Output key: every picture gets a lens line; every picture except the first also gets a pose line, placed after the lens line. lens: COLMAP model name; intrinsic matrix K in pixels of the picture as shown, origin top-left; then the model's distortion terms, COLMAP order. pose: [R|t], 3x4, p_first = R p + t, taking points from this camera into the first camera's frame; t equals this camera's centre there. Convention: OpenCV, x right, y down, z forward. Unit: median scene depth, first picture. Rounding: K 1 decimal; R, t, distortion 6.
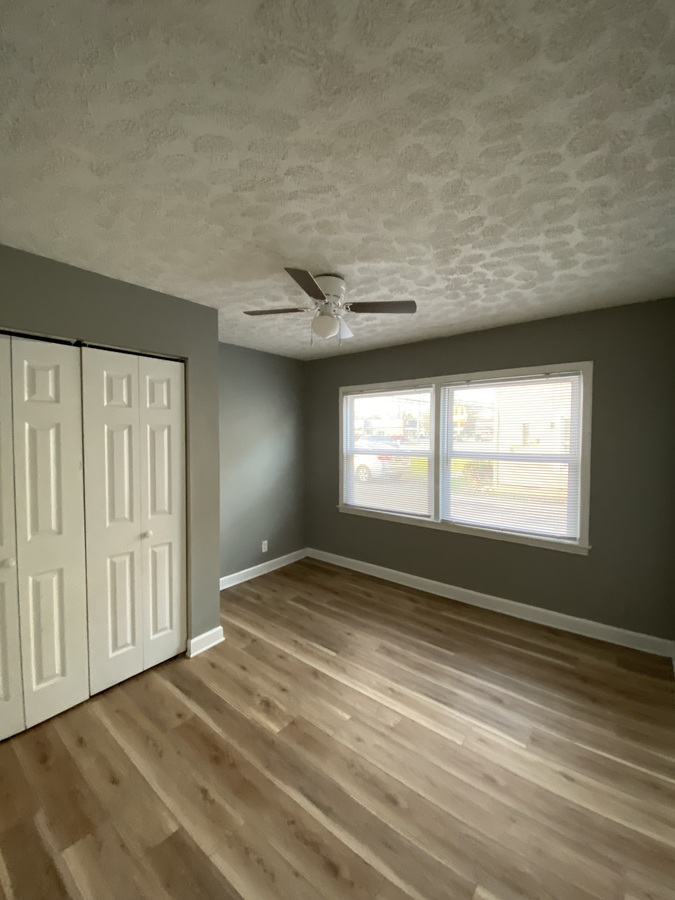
lens RADIAL K [[363.0, 0, 337.2], [0, 363.0, 447.8], [0, 0, 1]] dist [0.029683, -0.022267]
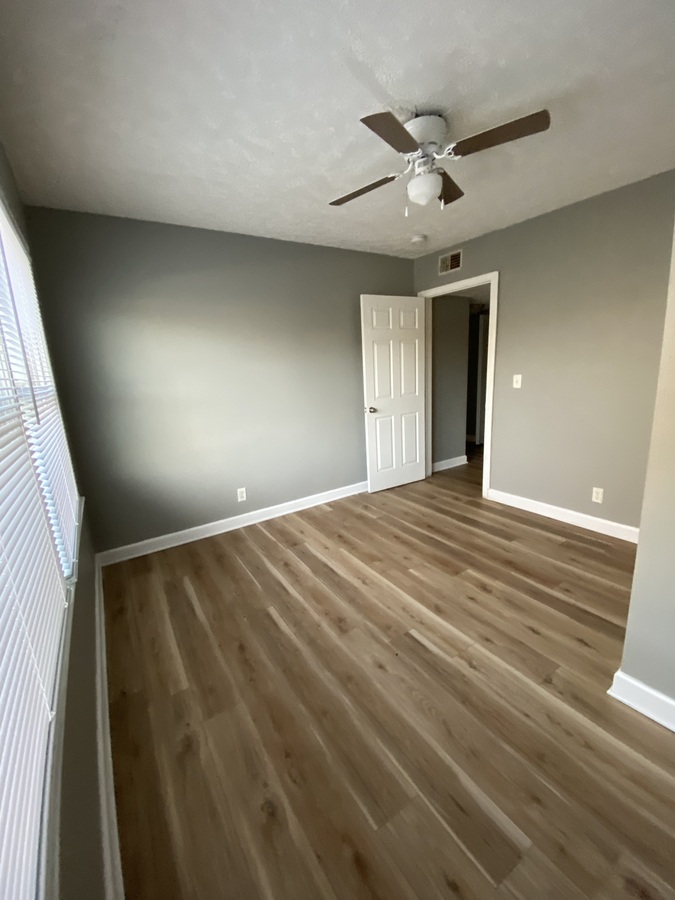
lens RADIAL K [[363.0, 0, 337.2], [0, 363.0, 447.8], [0, 0, 1]] dist [0.029683, -0.022267]
pose [[-0.946390, -0.024619, 0.322086, -0.097645], [0.061577, 0.965058, 0.254698, 0.002387], [-0.317102, 0.260877, -0.911806, 1.682836]]
